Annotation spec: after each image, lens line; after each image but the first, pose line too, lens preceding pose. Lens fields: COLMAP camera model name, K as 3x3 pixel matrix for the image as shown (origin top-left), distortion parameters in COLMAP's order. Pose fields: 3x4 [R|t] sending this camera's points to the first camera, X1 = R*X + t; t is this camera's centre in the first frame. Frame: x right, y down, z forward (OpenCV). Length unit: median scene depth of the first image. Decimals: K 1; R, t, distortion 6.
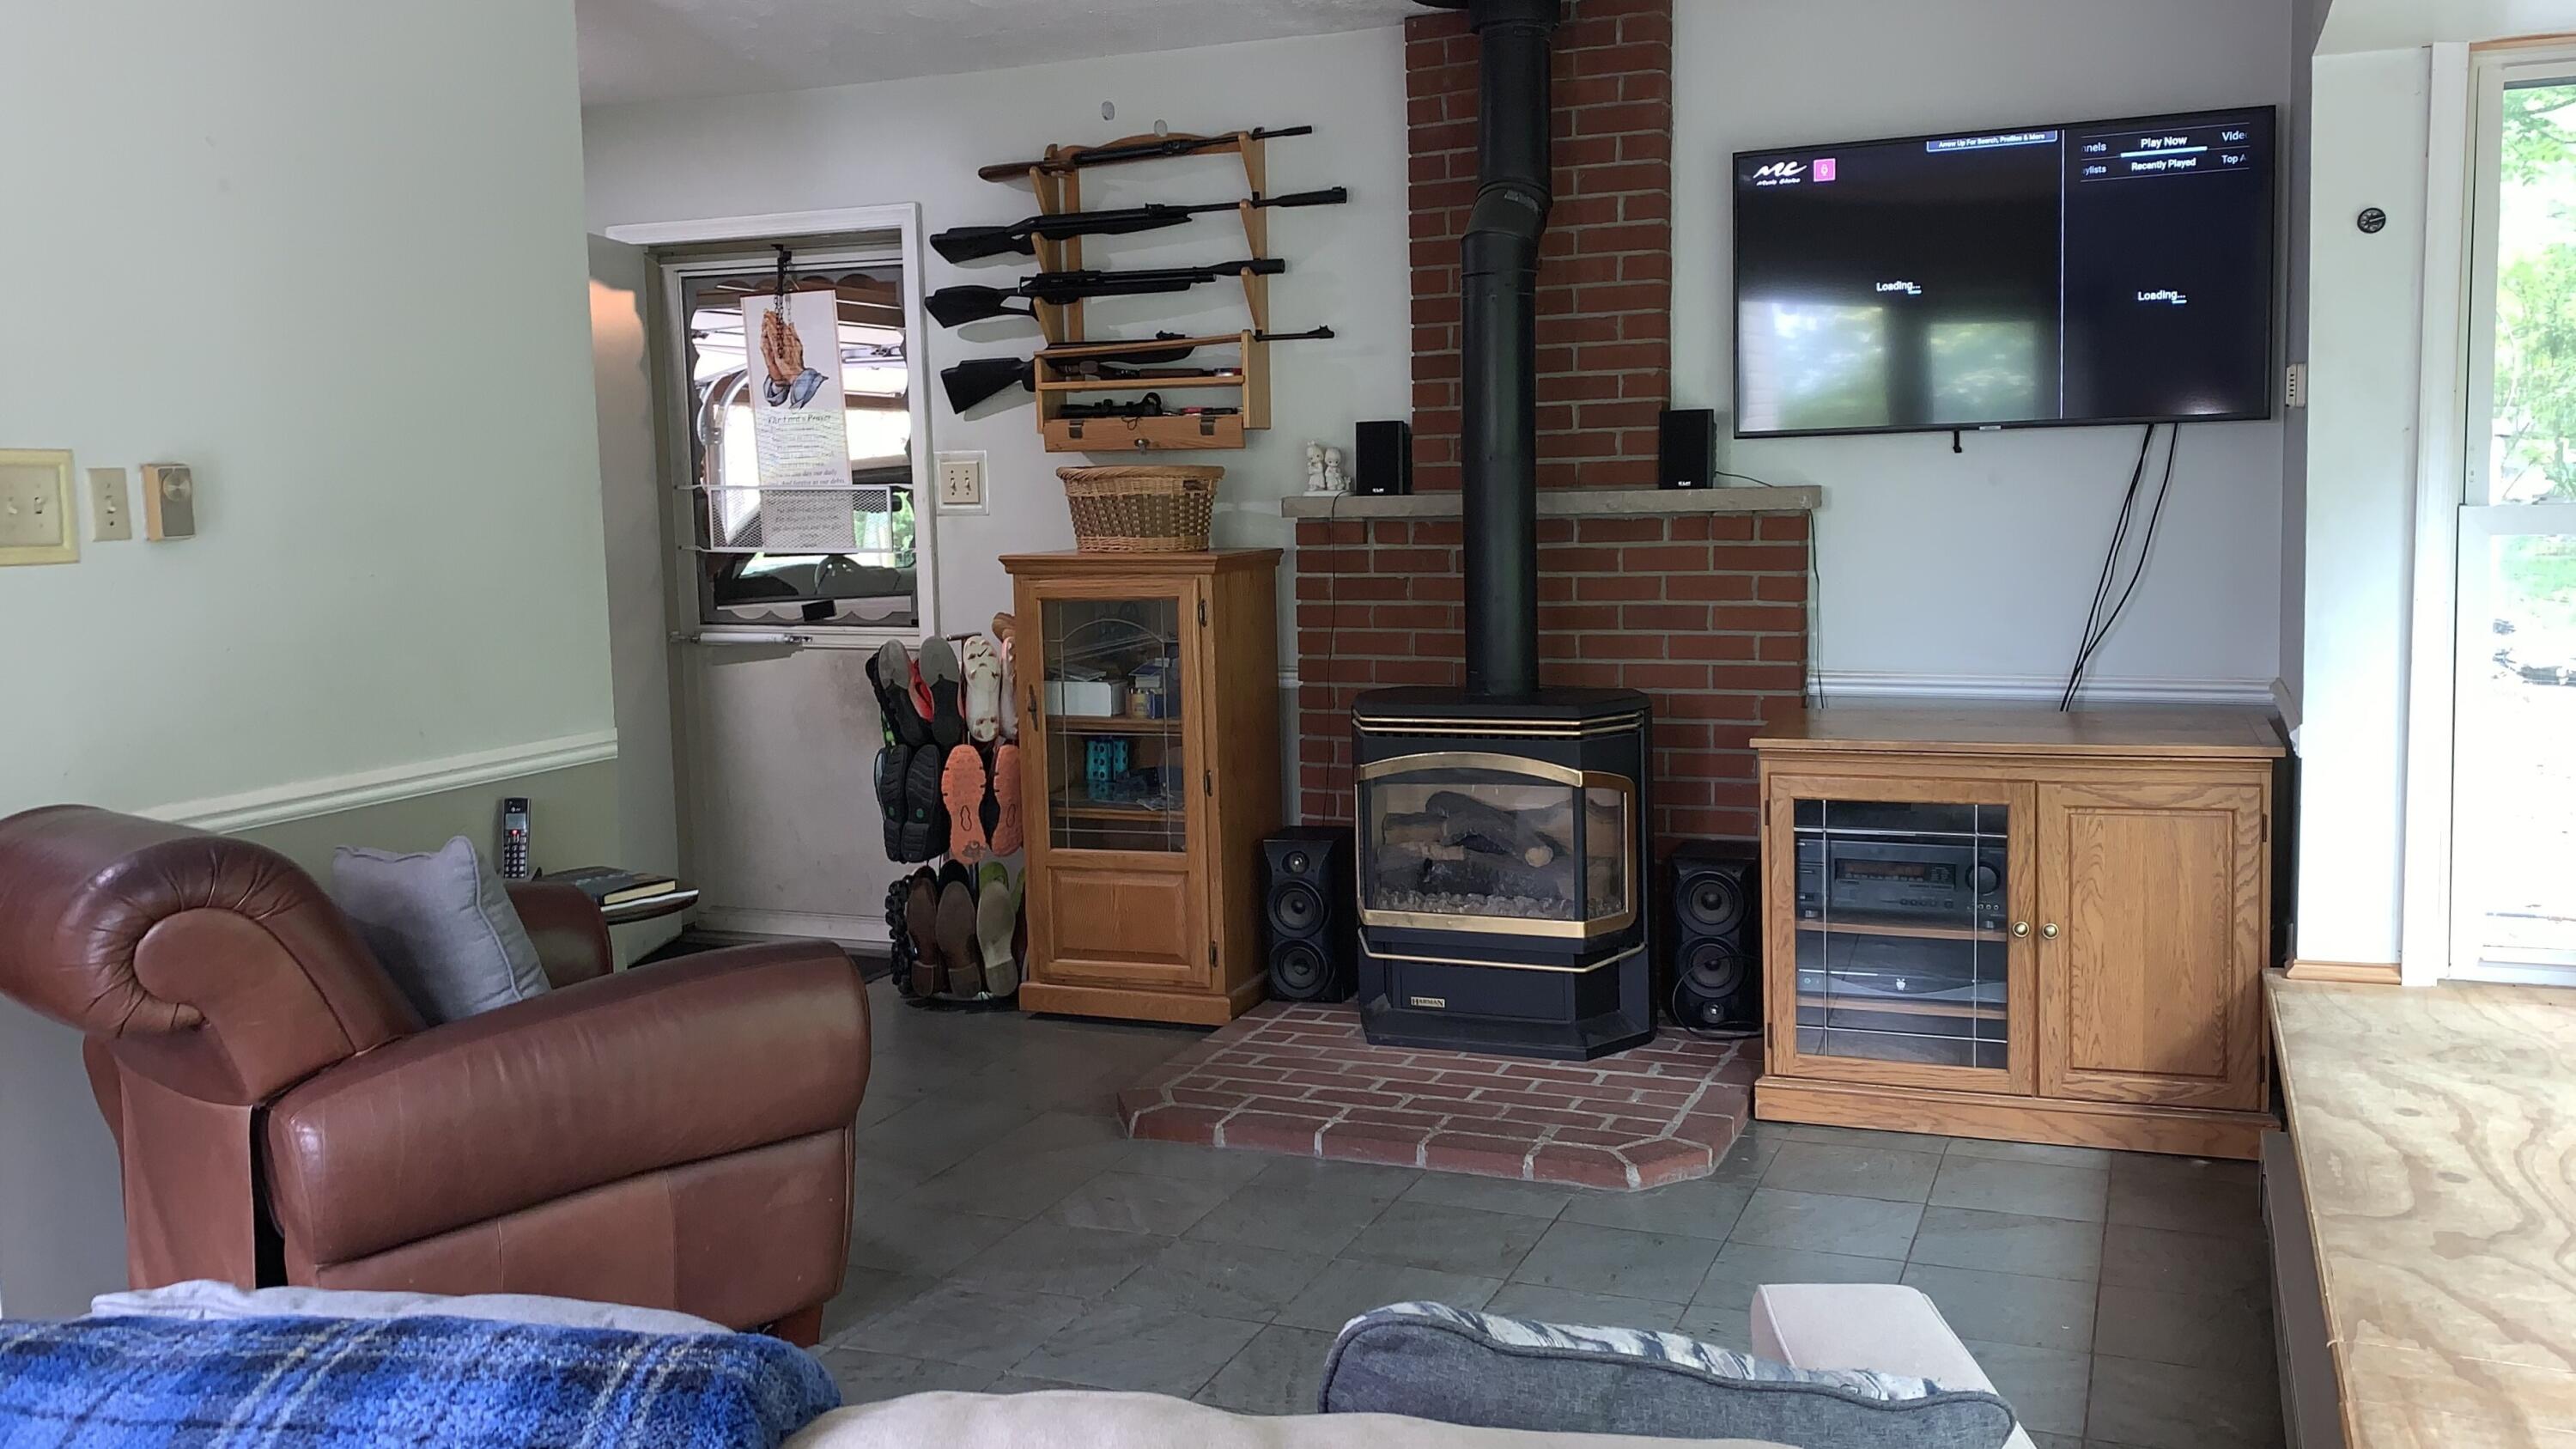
lens RADIAL K [[2108.6, 0, 1286.1], [0, 2108.6, 698.9], [0, 0, 1]] dist [0.098144, -0.210257]
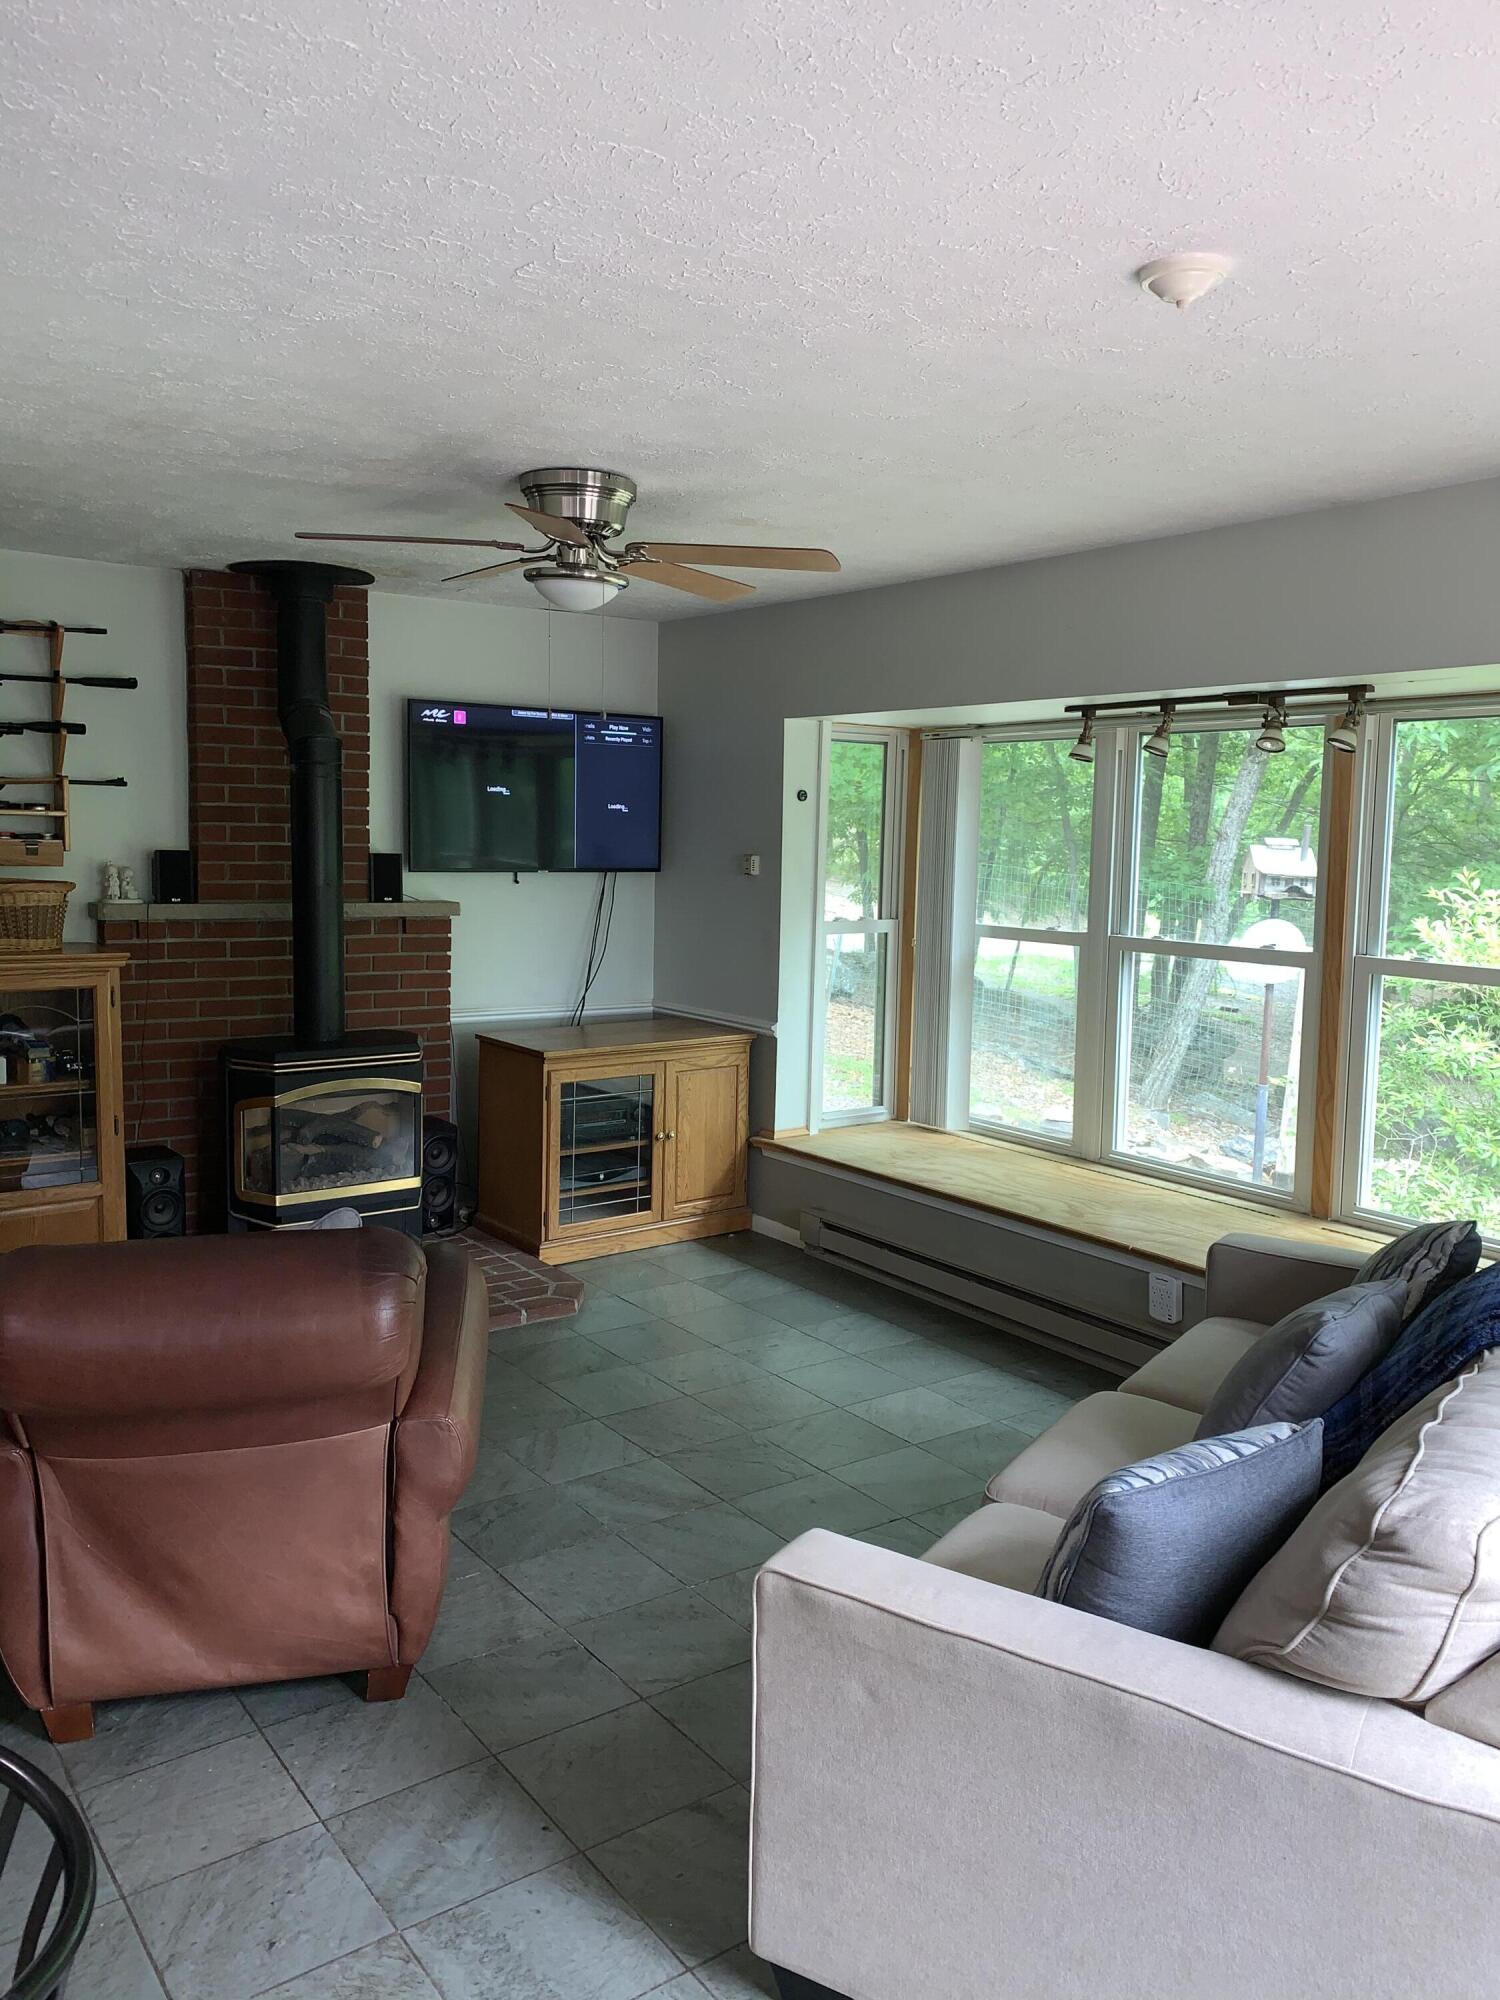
lens RADIAL K [[1533.6, 0, 753.8], [0, 1533.6, 991.9], [0, 0, 1]] dist [0.079384, -0.250078]
pose [[0.508817, -0.057019, 0.858984, -0.685906], [0.051942, 0.998020, 0.035480, -0.059129], [-0.859306, 0.026565, 0.510771, 0.170280]]
